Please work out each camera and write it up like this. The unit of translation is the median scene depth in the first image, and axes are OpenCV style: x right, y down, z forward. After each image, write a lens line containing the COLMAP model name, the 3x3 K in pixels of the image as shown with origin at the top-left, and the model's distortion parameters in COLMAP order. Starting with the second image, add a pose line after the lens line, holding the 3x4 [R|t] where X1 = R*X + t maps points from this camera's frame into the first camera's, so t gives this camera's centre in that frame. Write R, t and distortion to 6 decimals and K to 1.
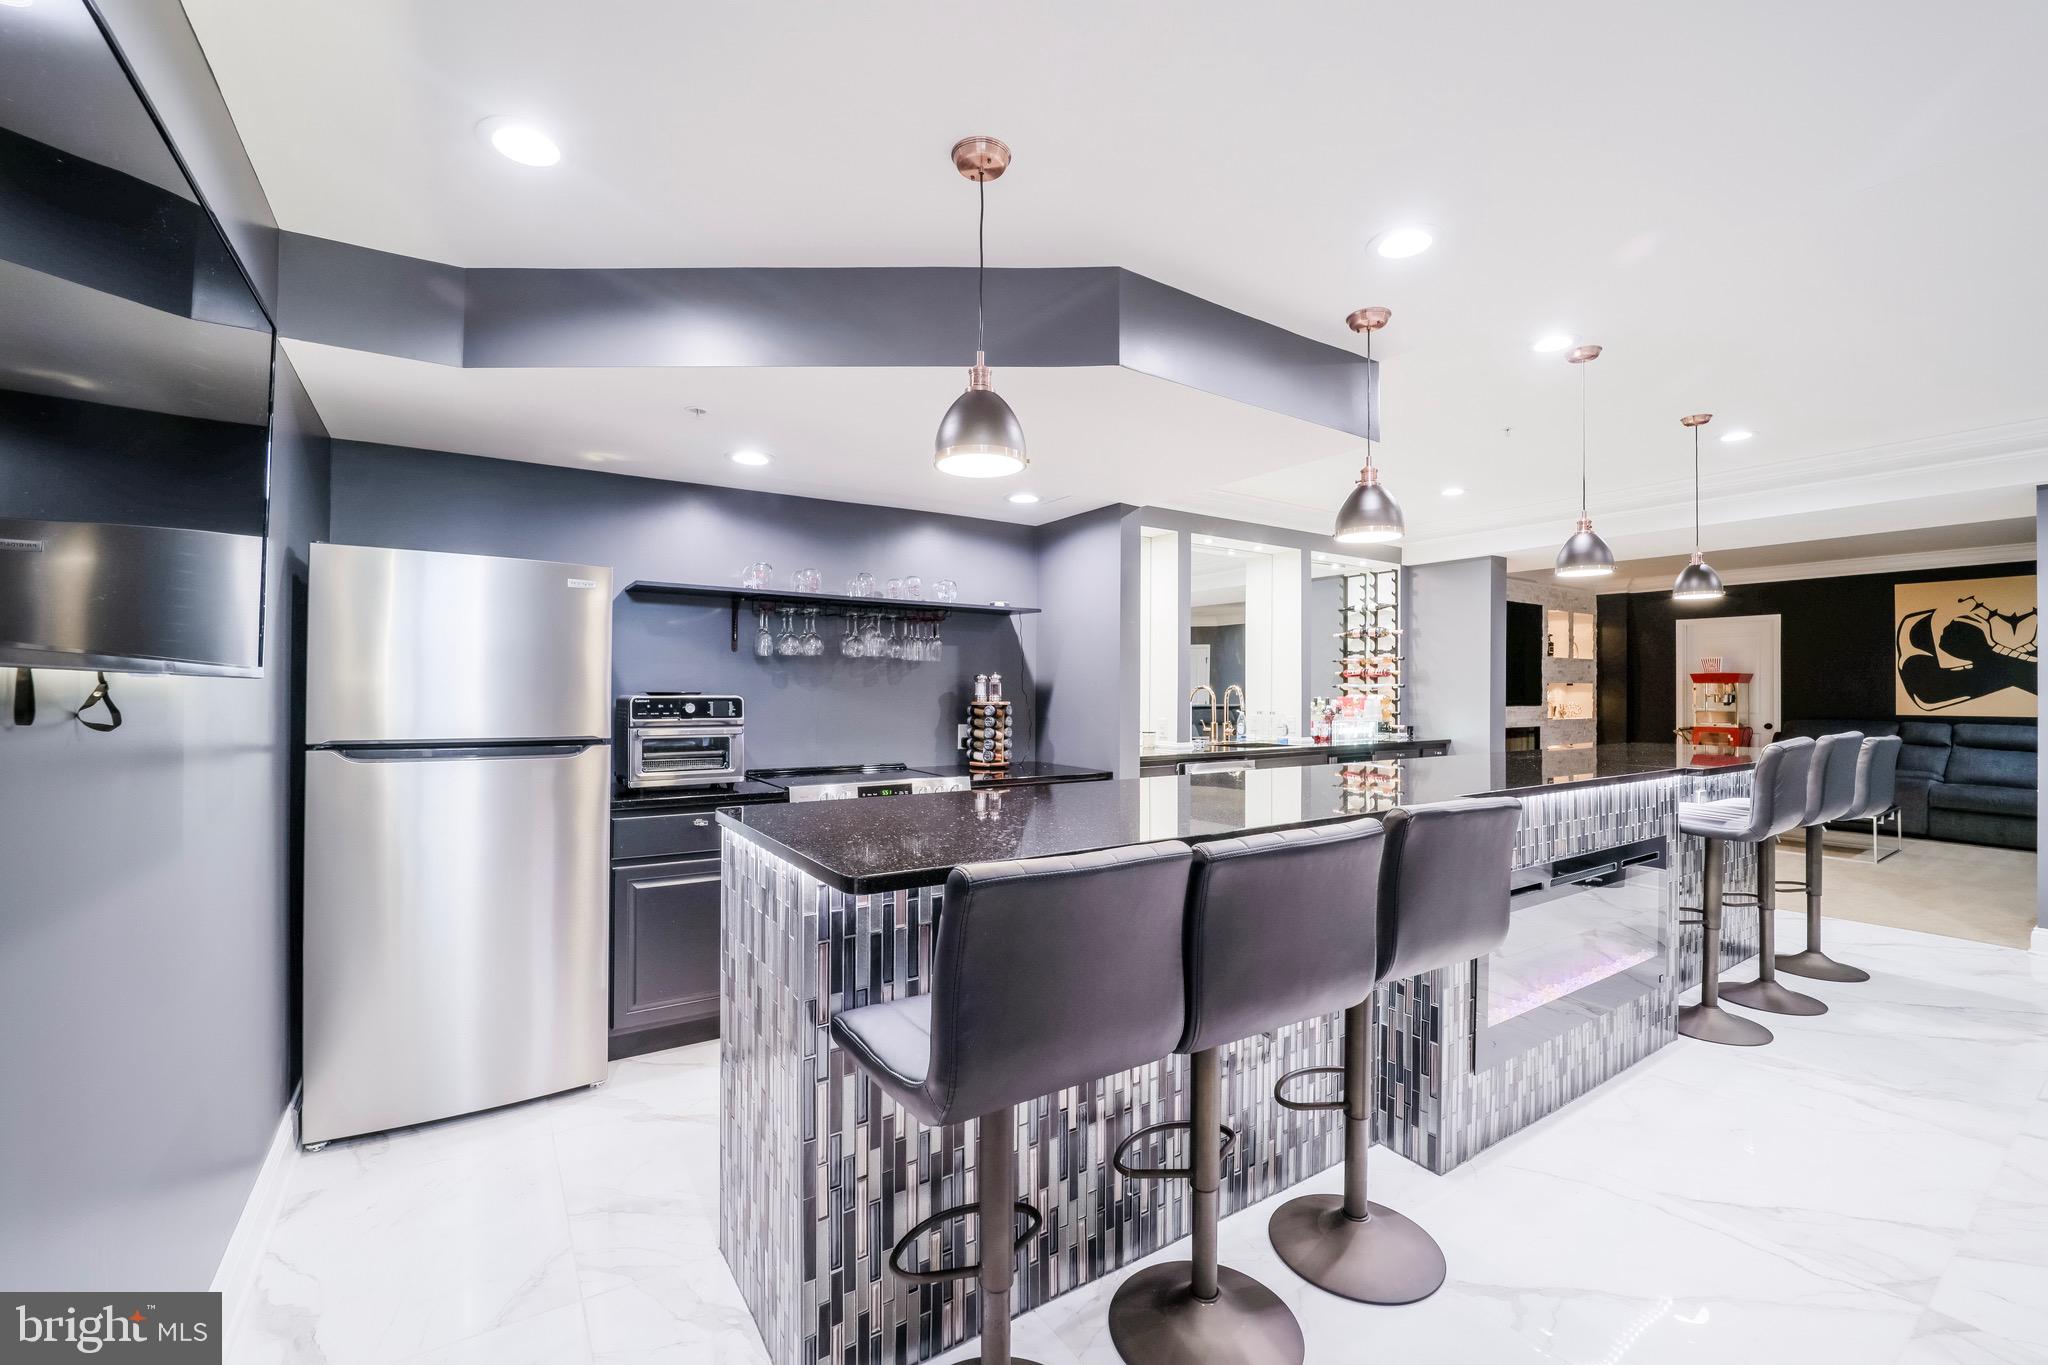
lens RADIAL K [[837.9, 0, 1016.1], [0, 837.9, 671.3], [0, 0, 1]] dist [-0.017104, 0.000777]
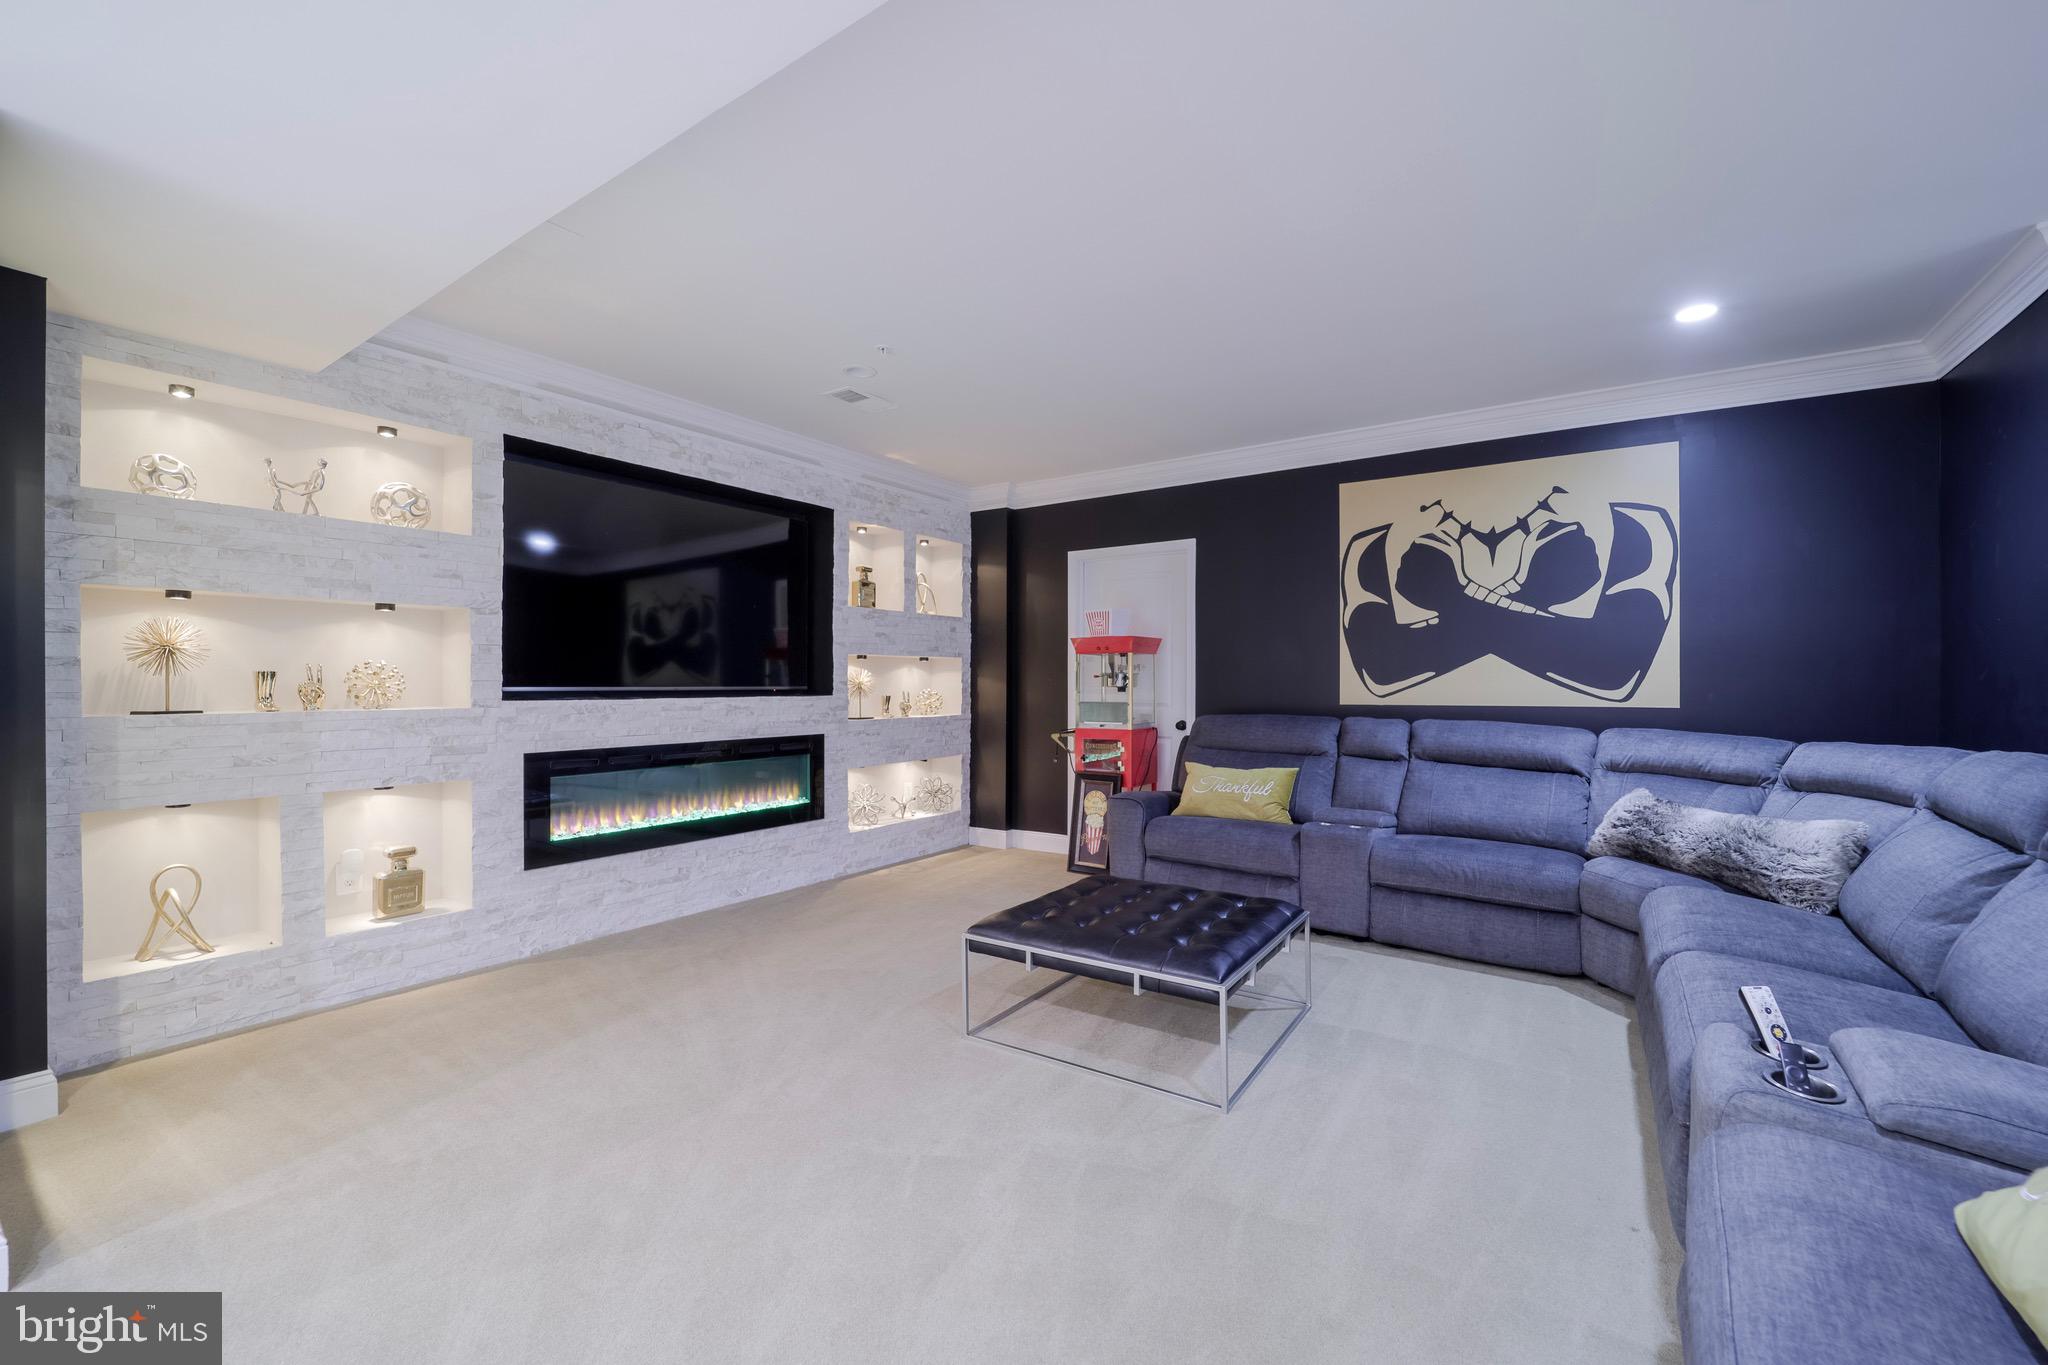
lens RADIAL K [[837.9, 0, 1009.4], [0, 837.9, 673.9], [0, 0, 1]] dist [-0.017104, 0.000777]
pose [[0.930484, -0.005560, 0.366291, 0.714199], [0.000487, 0.999903, 0.013941, 0.025465], [-0.366333, -0.012794, 0.930396, 0.600020]]
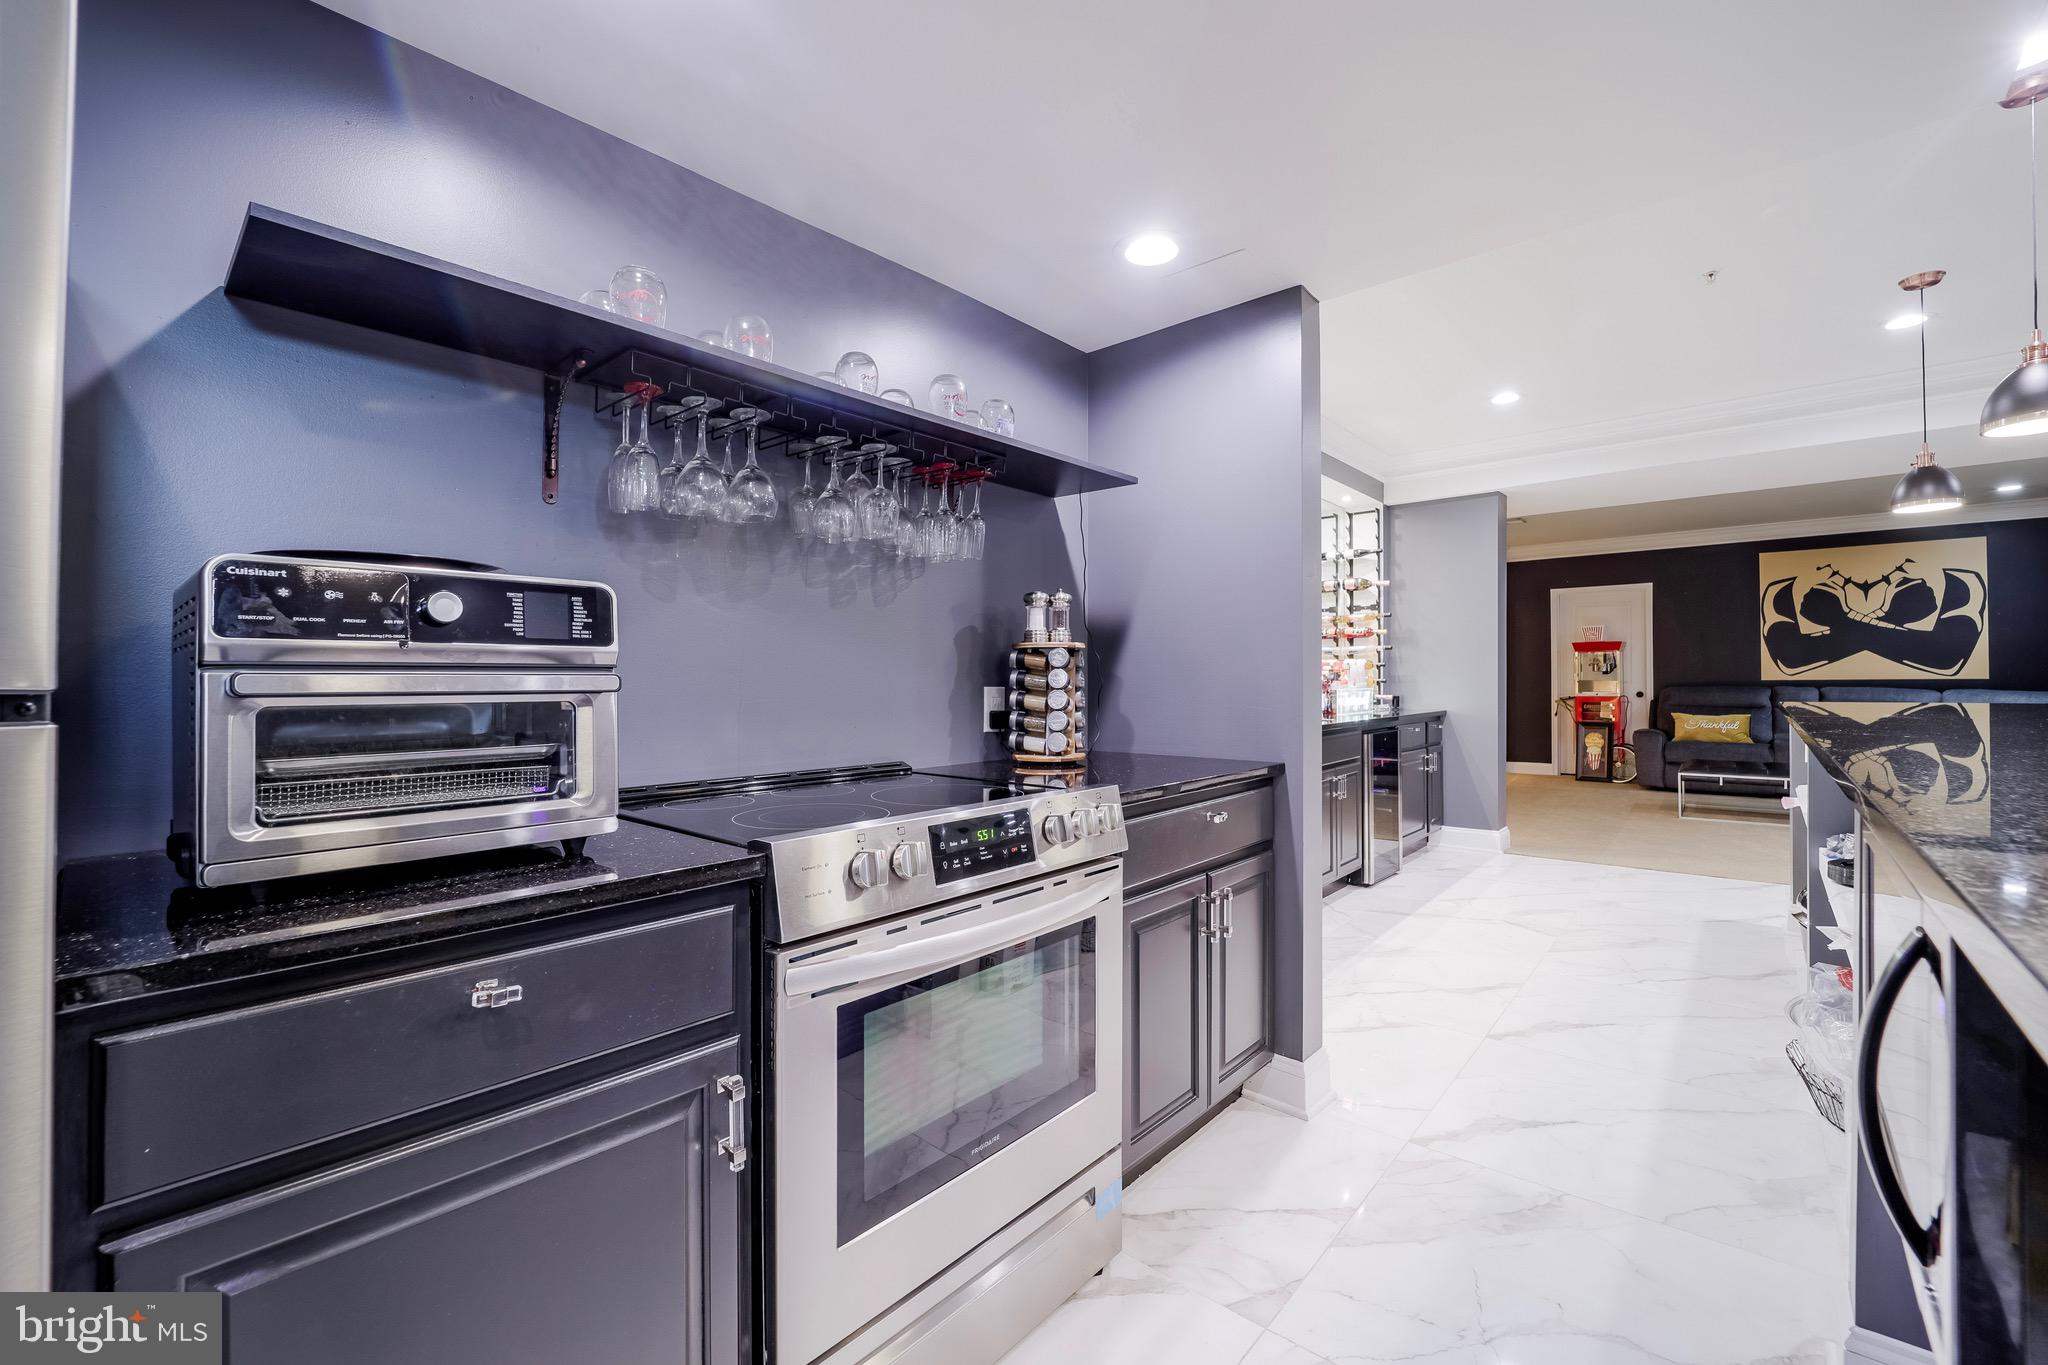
lens RADIAL K [[837.9, 0, 1010.8], [0, 837.9, 653.8], [0, 0, 1]] dist [-0.017104, 0.000777]
pose [[0.963177, -0.001769, 0.268861, -0.122972], [0.004633, 0.999939, -0.010015, 0.029552], [-0.268827, 0.010892, 0.963127, 0.293187]]
